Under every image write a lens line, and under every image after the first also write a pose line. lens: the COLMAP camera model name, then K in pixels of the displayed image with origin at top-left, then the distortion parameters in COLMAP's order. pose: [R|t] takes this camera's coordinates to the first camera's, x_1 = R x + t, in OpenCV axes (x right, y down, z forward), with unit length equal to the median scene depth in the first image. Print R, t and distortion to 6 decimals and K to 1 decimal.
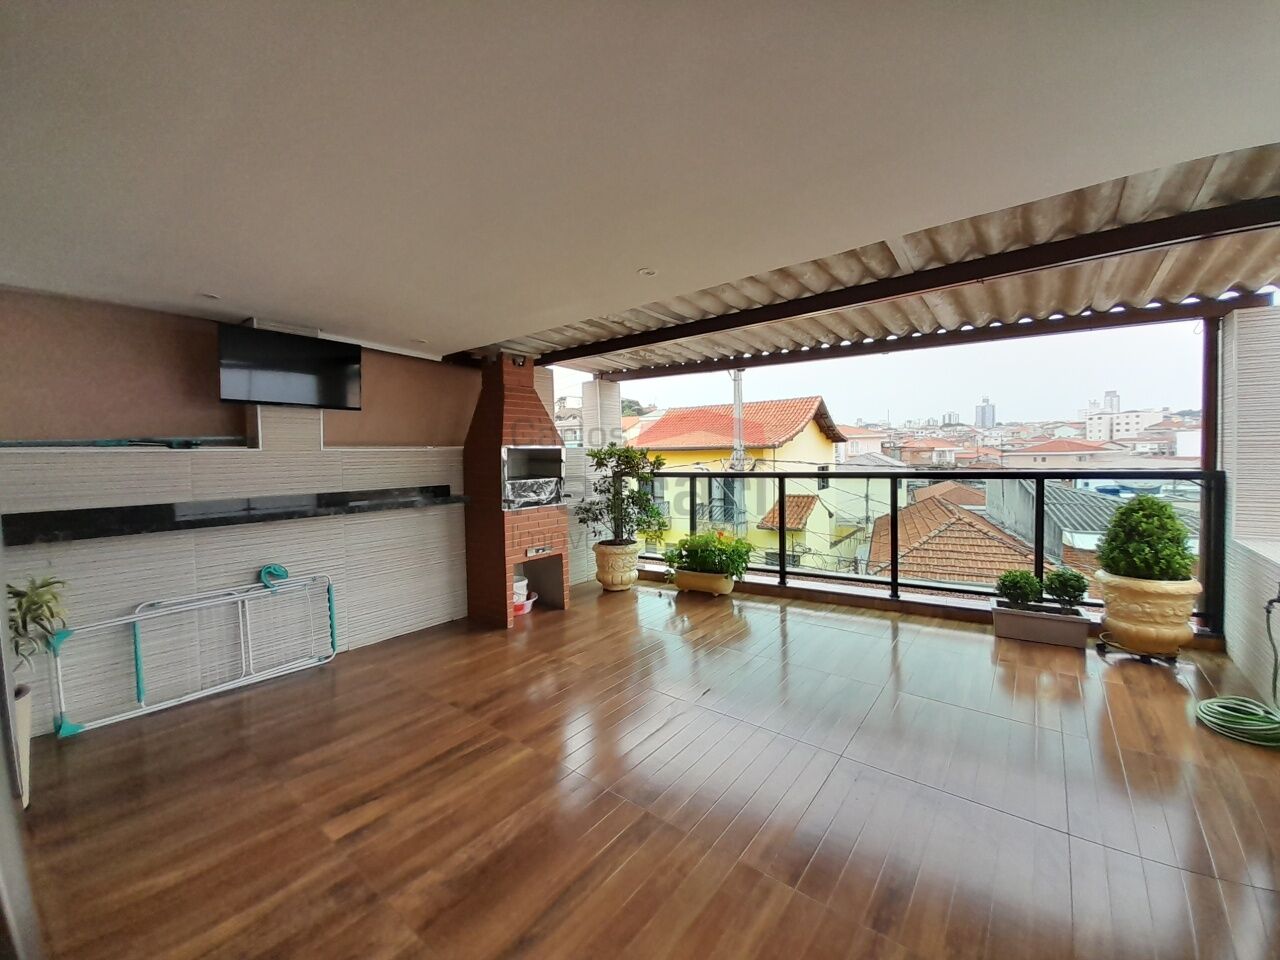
lens RADIAL K [[503.9, 0, 655.8], [0, 503.9, 466.6], [0, 0, 1]] dist [0.017294, -0.013233]
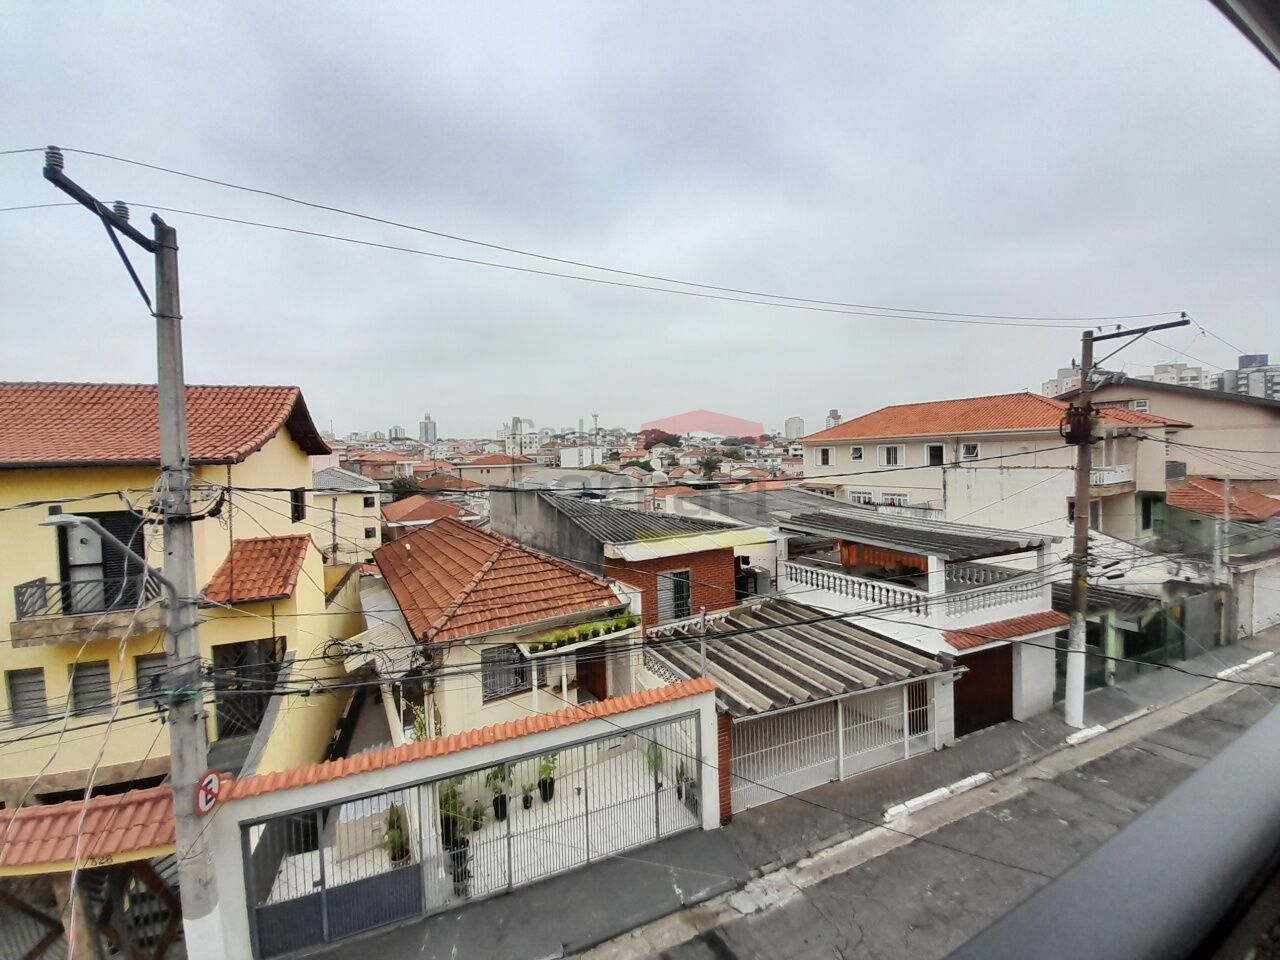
lens RADIAL K [[503.9, 0, 655.8], [0, 503.9, 466.6], [0, 0, 1]] dist [0.017294, -0.013233]
pose [[0.536847, -0.011728, 0.843598, 0.006190], [0.034272, 0.999381, -0.007916, -0.011313], [-0.842983, 0.033161, 0.536917, 0.257960]]
